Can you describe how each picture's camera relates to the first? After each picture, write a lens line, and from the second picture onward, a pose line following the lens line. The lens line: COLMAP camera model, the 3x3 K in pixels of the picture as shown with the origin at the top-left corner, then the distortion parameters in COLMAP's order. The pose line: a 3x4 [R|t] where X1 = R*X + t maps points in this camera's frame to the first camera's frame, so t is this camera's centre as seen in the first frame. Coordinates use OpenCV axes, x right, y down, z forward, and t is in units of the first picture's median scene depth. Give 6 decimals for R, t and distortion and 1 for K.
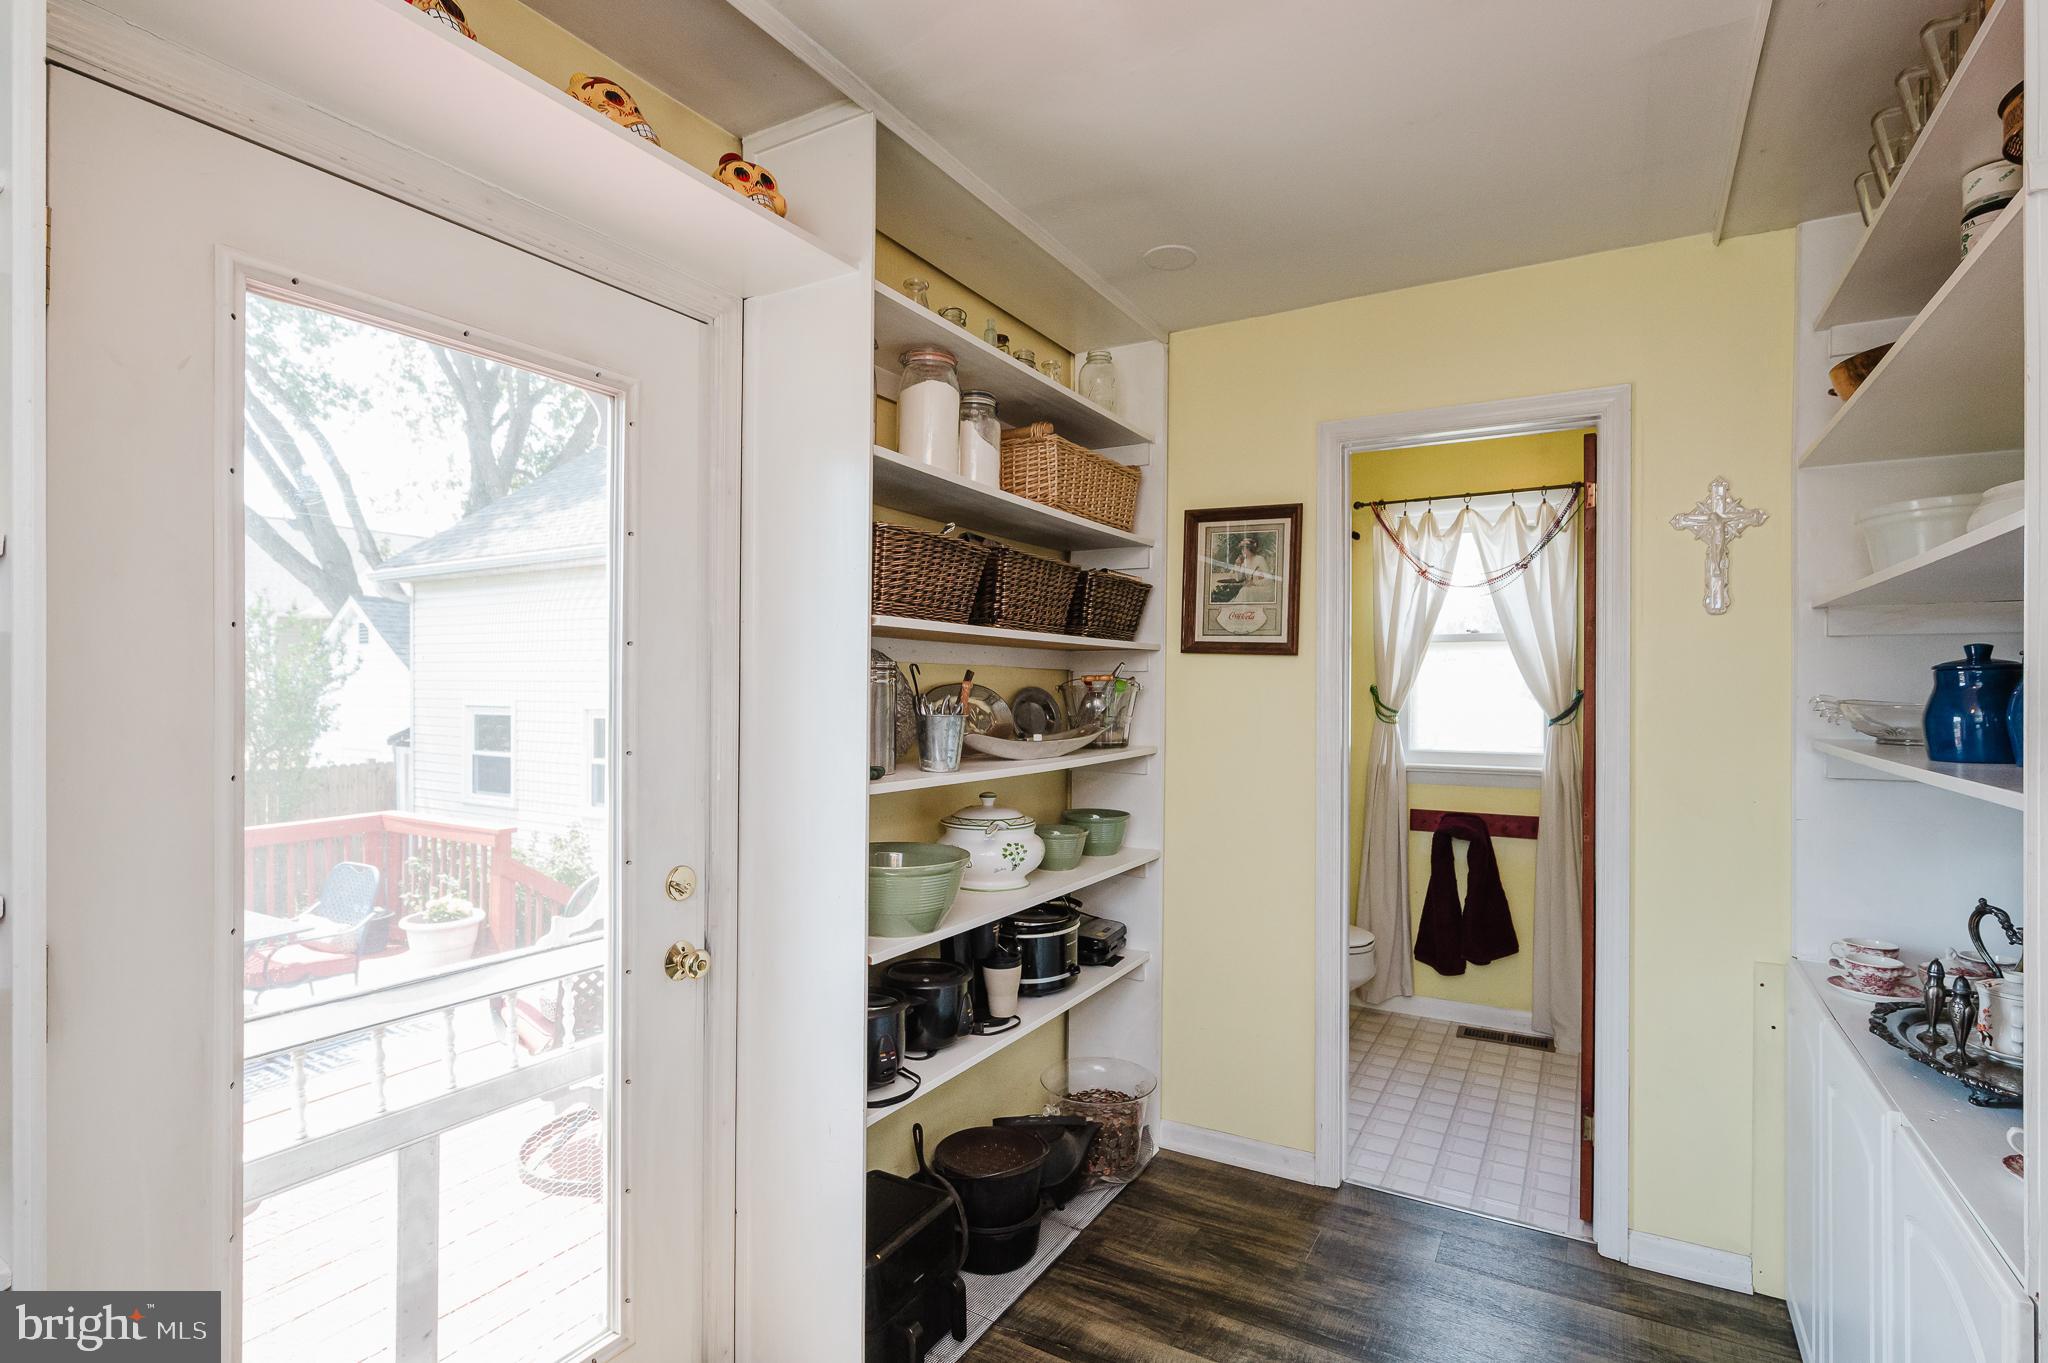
lens RADIAL K [[977.5, 0, 1029.9], [0, 977.5, 683.4], [0, 0, 1]] dist [0.000986, 0.000176]
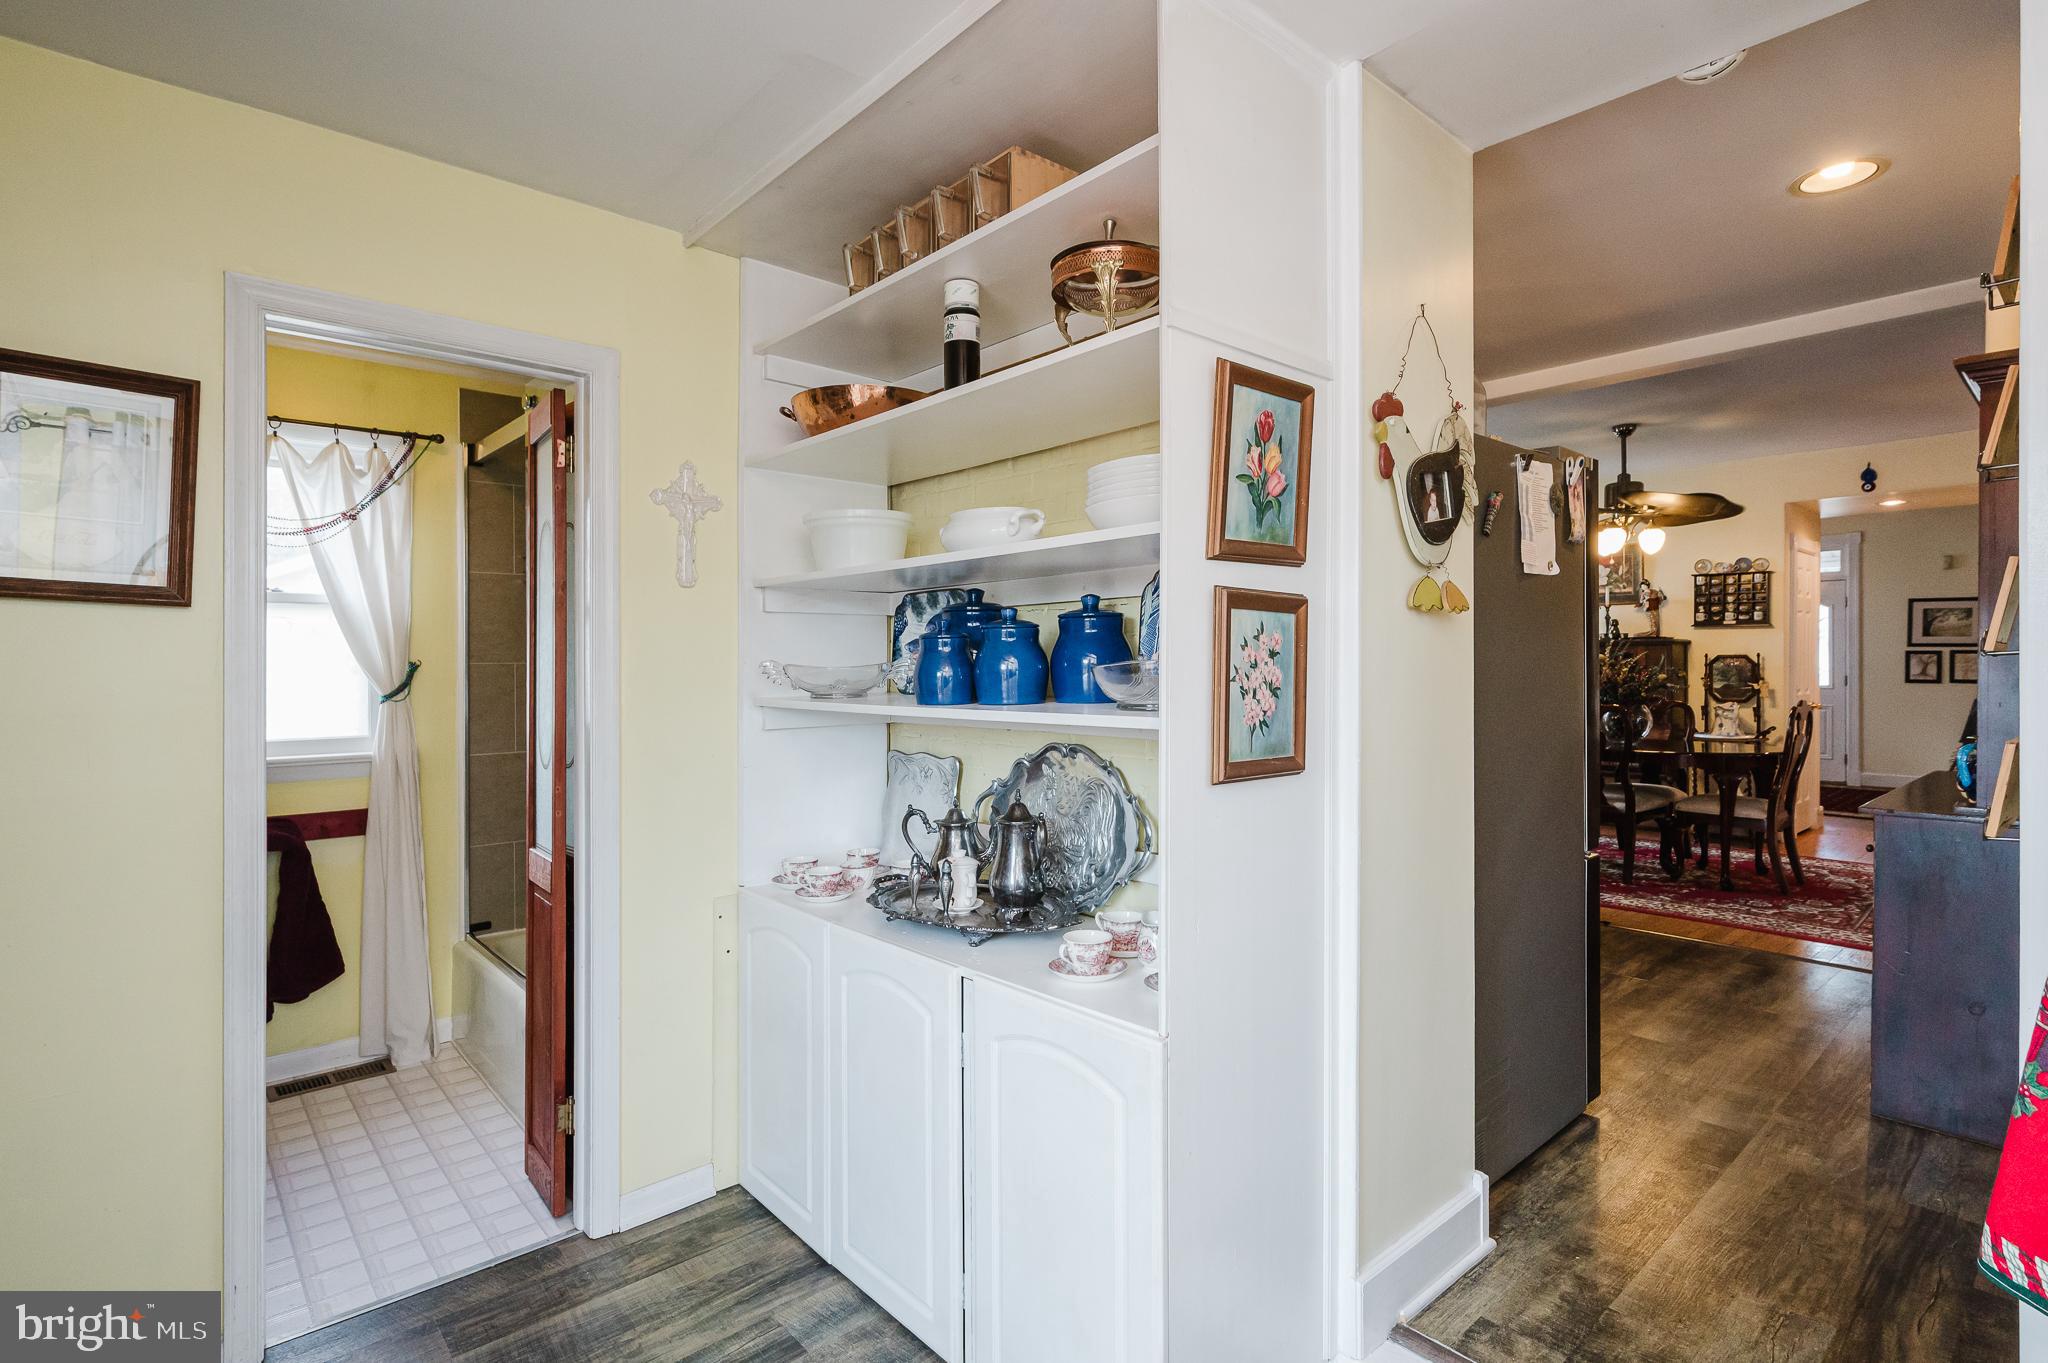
lens RADIAL K [[991.8, 0, 1014.6], [0, 991.8, 663.1], [0, 0, 1]] dist [0.000629, 0.000239]
pose [[0.320408, -0.002264, 0.947277, -0.185193], [0.002736, 0.999995, 0.001465, 0.010530], [-0.947276, 0.002122, 0.320413, 0.247882]]
